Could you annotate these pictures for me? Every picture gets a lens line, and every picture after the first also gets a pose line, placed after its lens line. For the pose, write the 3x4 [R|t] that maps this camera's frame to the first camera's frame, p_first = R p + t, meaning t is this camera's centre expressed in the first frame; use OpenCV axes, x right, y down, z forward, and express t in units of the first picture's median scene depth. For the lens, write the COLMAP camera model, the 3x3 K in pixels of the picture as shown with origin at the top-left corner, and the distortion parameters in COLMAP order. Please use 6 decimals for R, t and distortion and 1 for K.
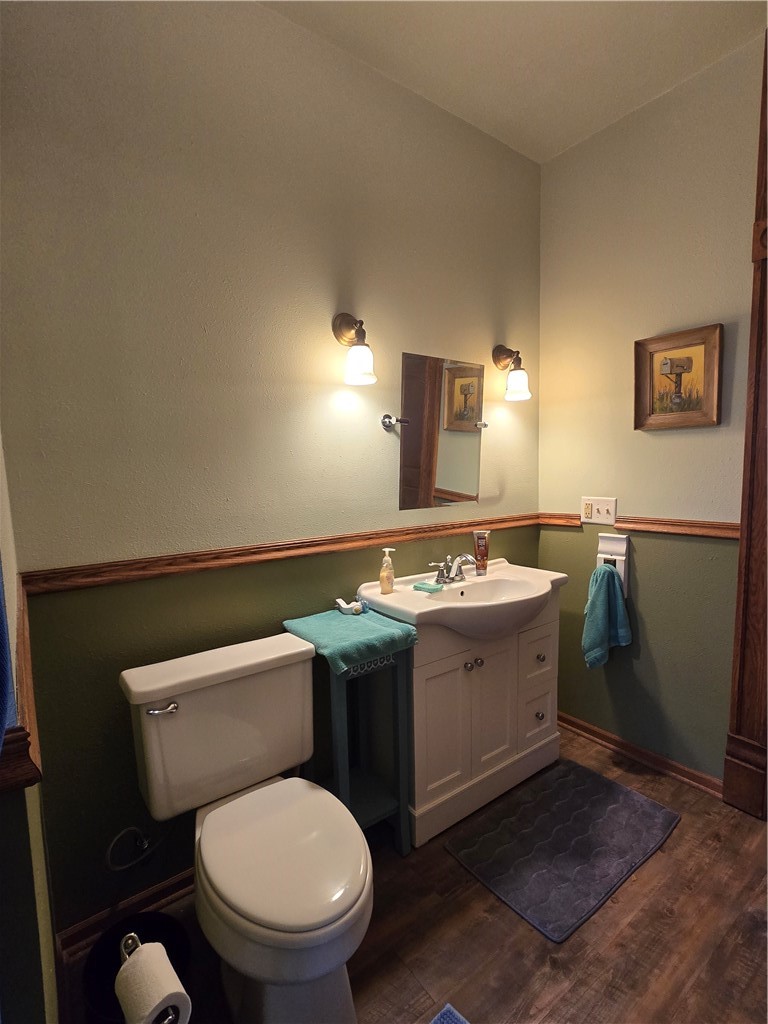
lens RADIAL K [[497.9, 0, 388.7], [0, 497.9, 517.9], [0, 0, 1]] dist [-0.019464, 0.009931]
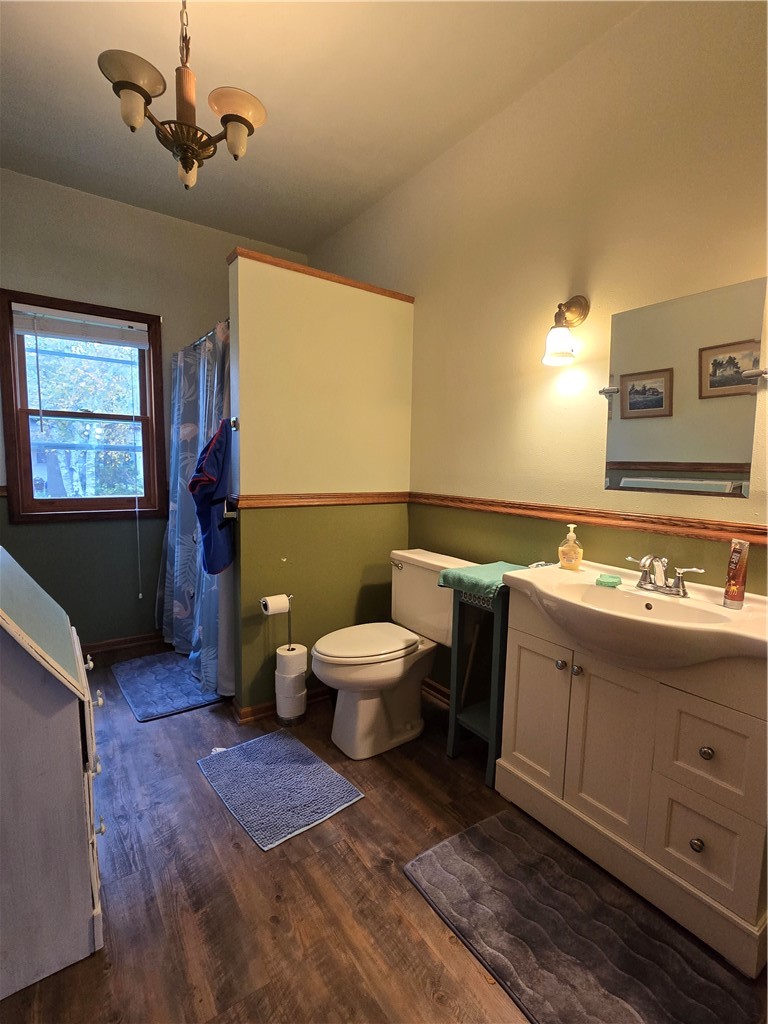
lens RADIAL K [[497.9, 0, 388.7], [0, 497.9, 517.9], [0, 0, 1]] dist [-0.019464, 0.009931]
pose [[-0.042263, 0.130027, -0.990609, 1.180584], [-0.120774, 0.983560, 0.134255, -0.047892], [0.991780, 0.125314, -0.025865, 0.792727]]
